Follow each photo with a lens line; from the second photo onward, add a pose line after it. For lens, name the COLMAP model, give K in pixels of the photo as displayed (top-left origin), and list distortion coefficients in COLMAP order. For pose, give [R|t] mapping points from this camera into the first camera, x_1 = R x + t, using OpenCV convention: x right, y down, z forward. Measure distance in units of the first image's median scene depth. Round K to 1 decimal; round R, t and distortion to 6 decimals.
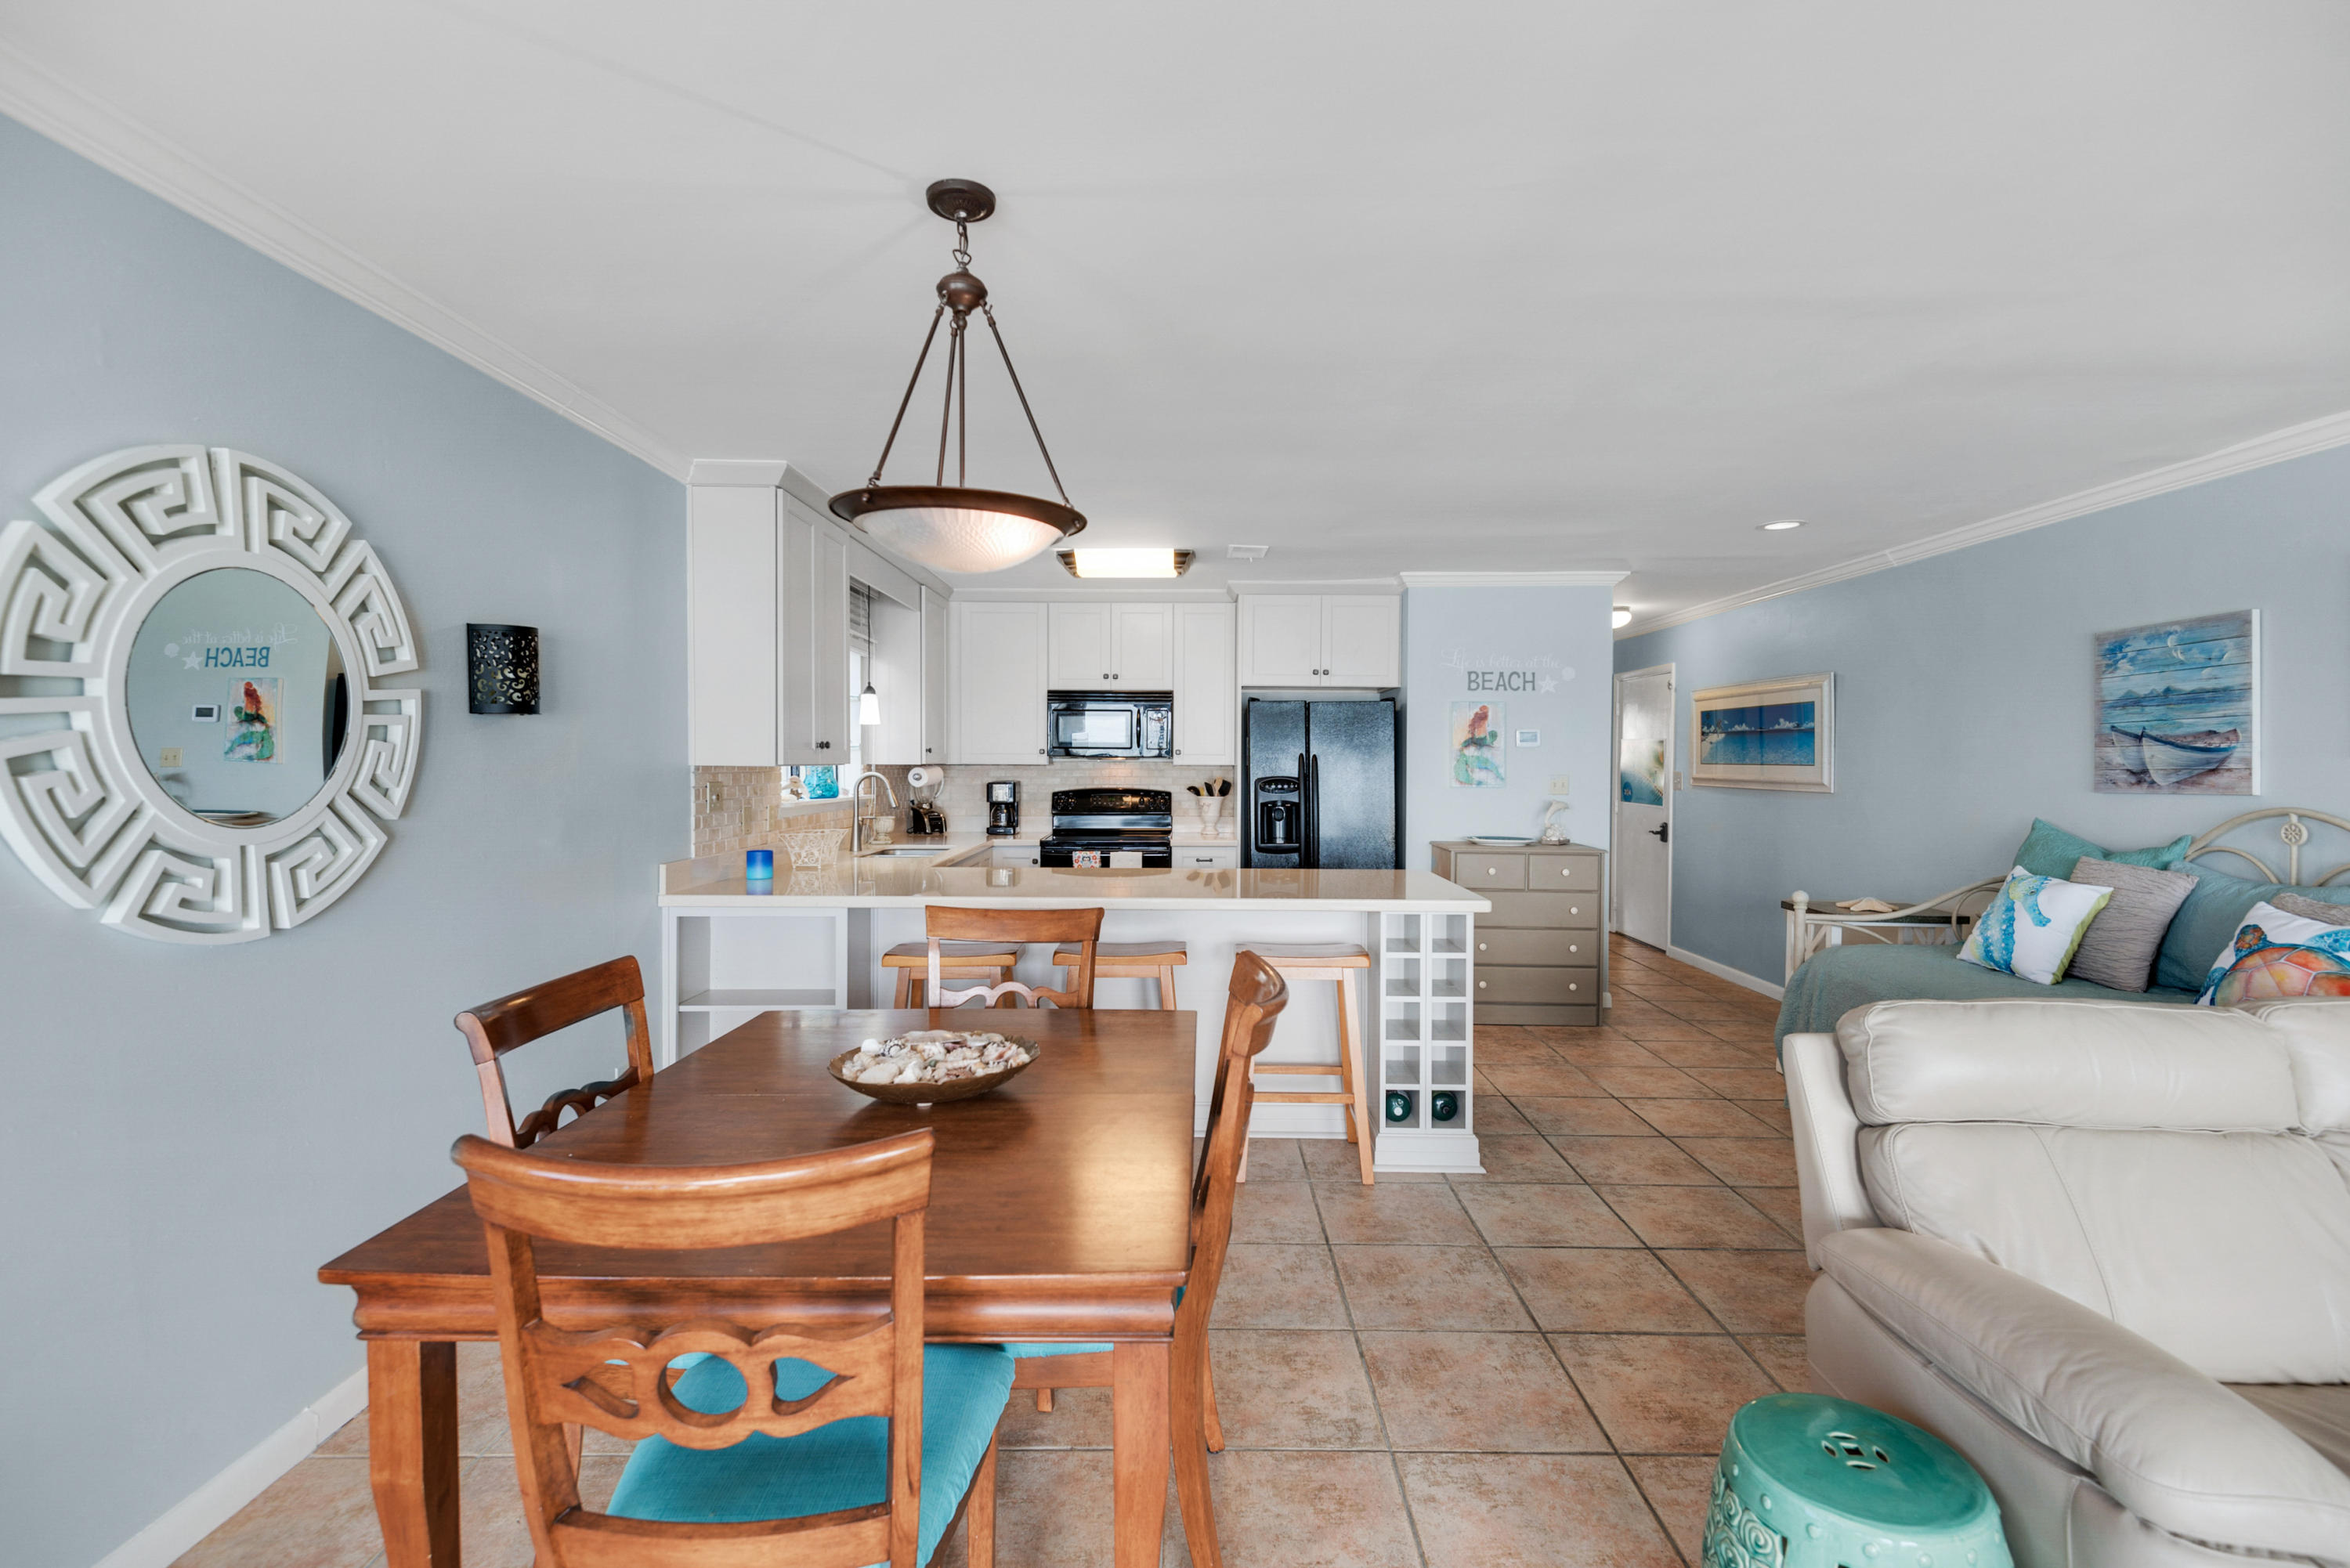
lens RADIAL K [[1059.3, 0, 1183.2], [0, 1059.3, 780.1], [0, 0, 1]] dist [0.032716, -0.020128]
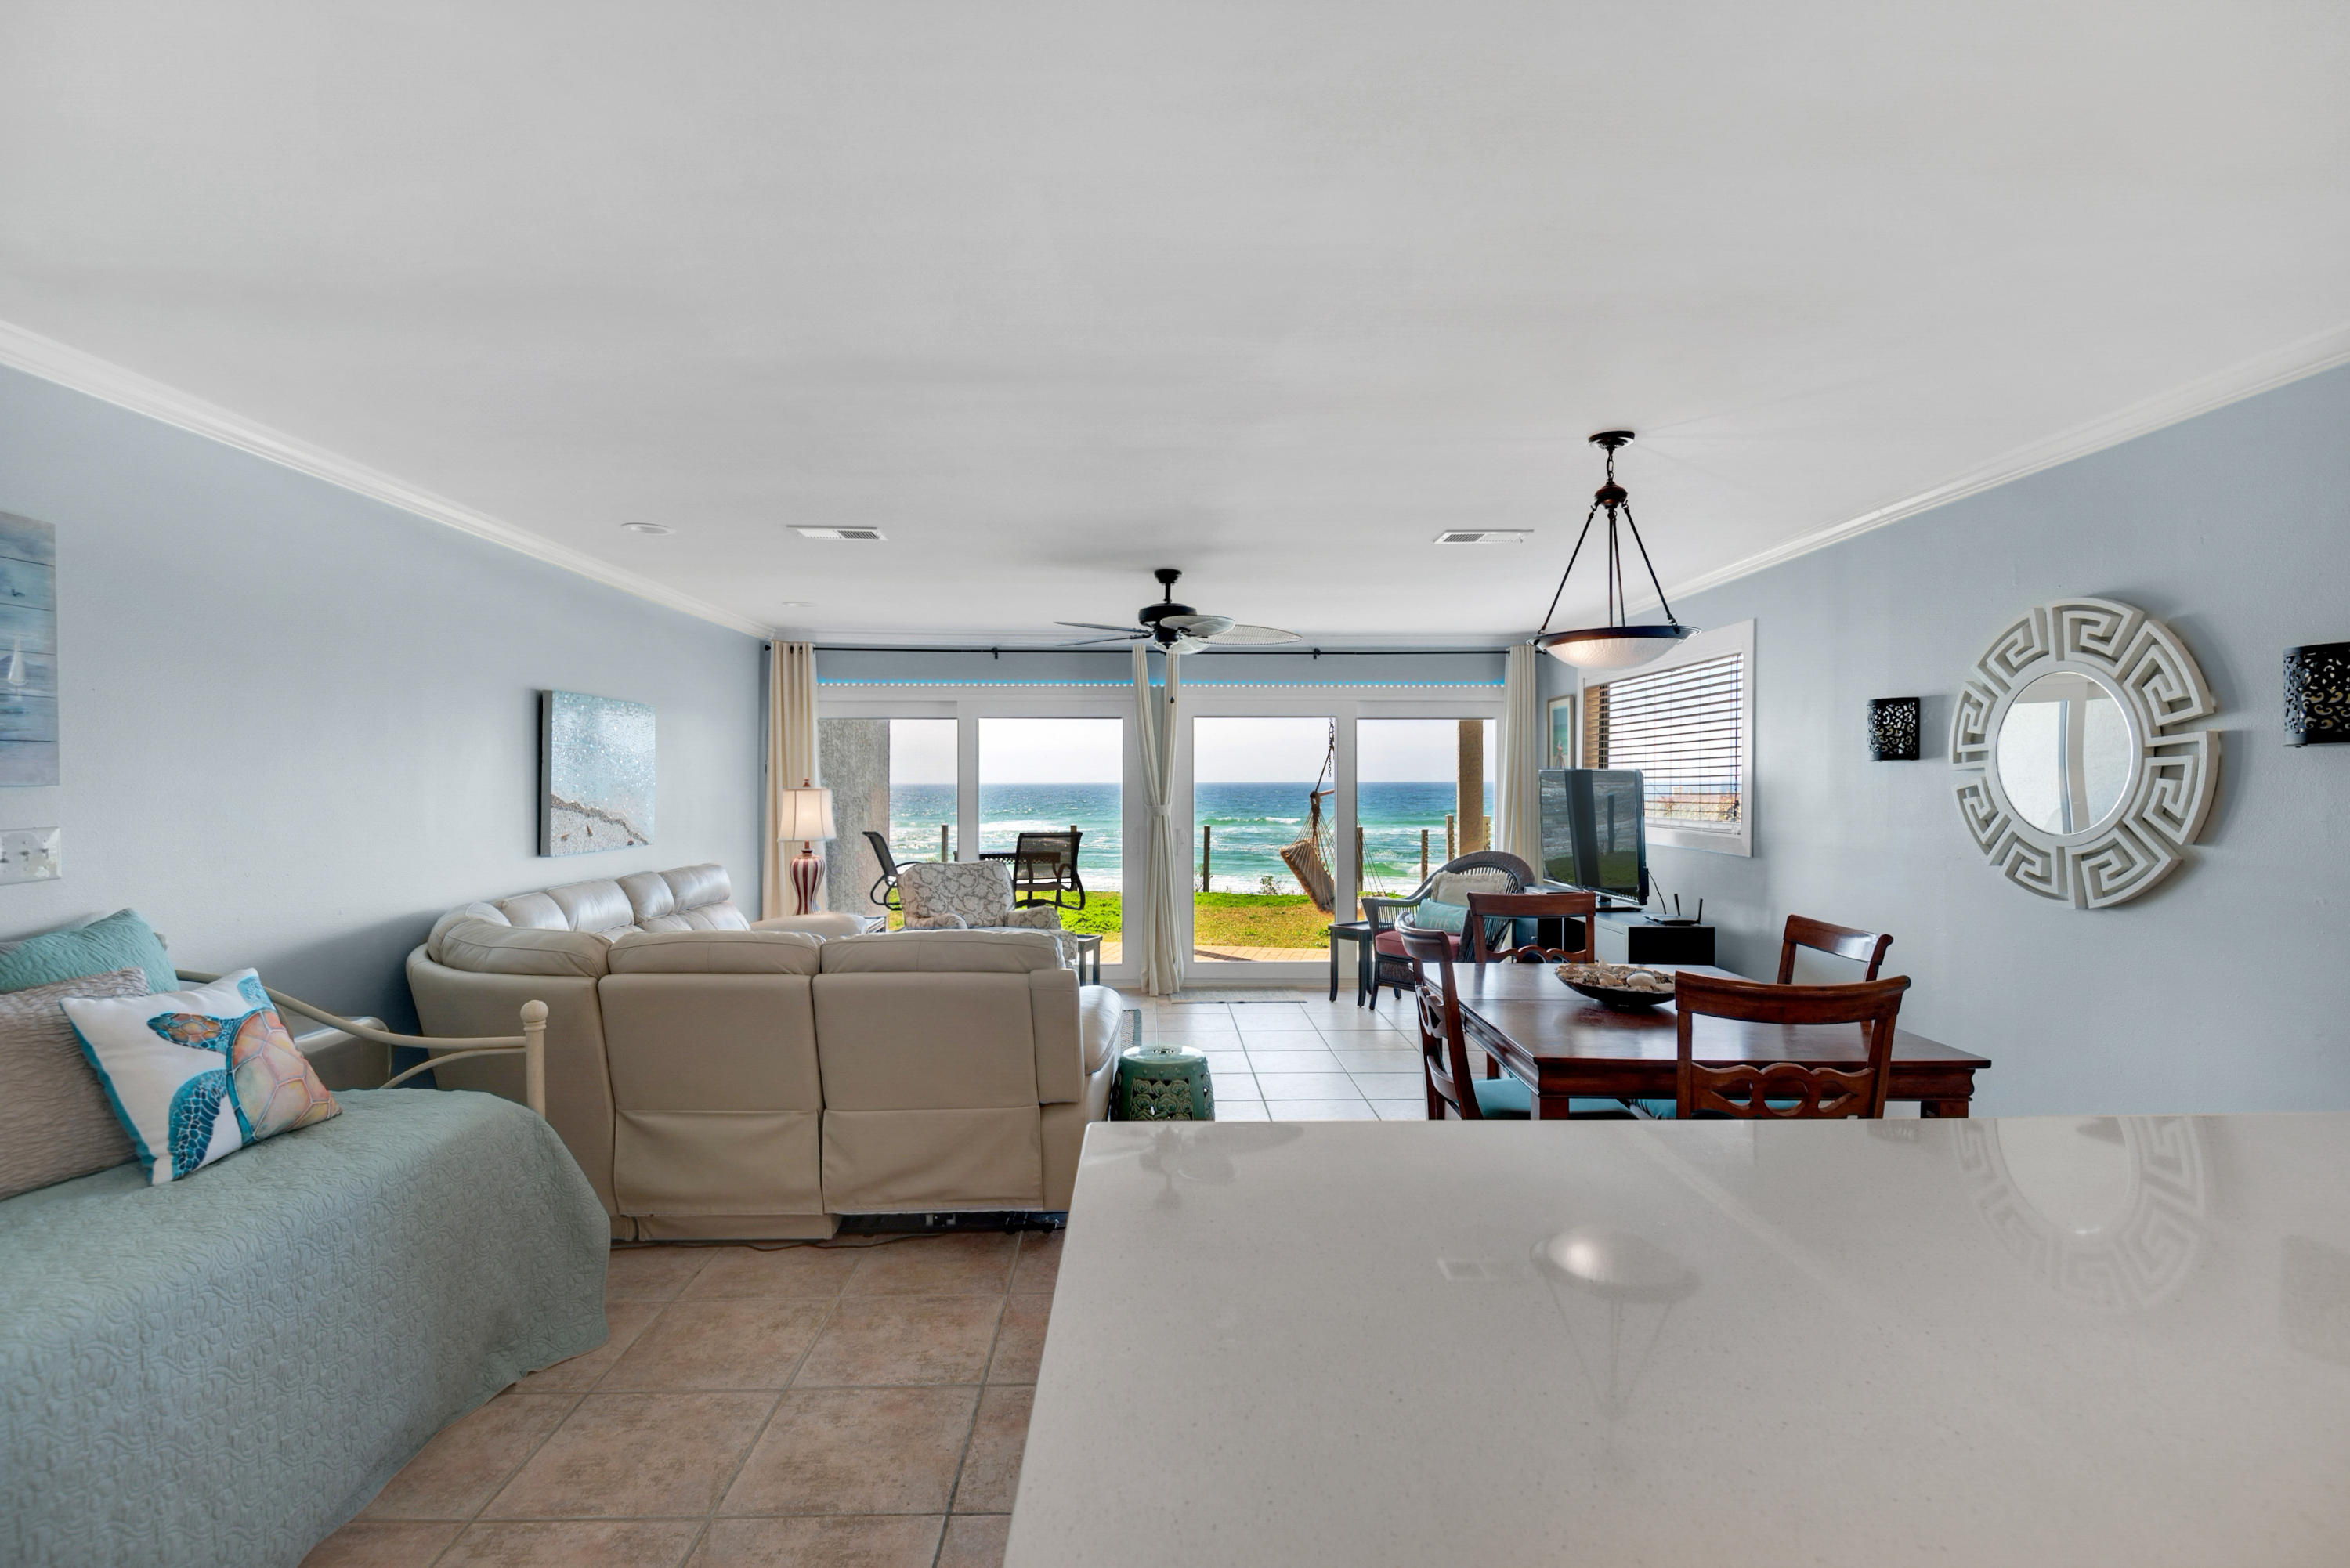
lens RADIAL K [[1114.7, 0, 1175.0], [0, 1114.7, 784.0], [0, 0, 1]] dist [0.023942, -0.035425]
pose [[-0.999219, -0.008966, -0.038484, 0.166357], [-0.009870, 0.999679, 0.023348, -0.019052], [0.038262, 0.023710, -0.998986, 0.871935]]
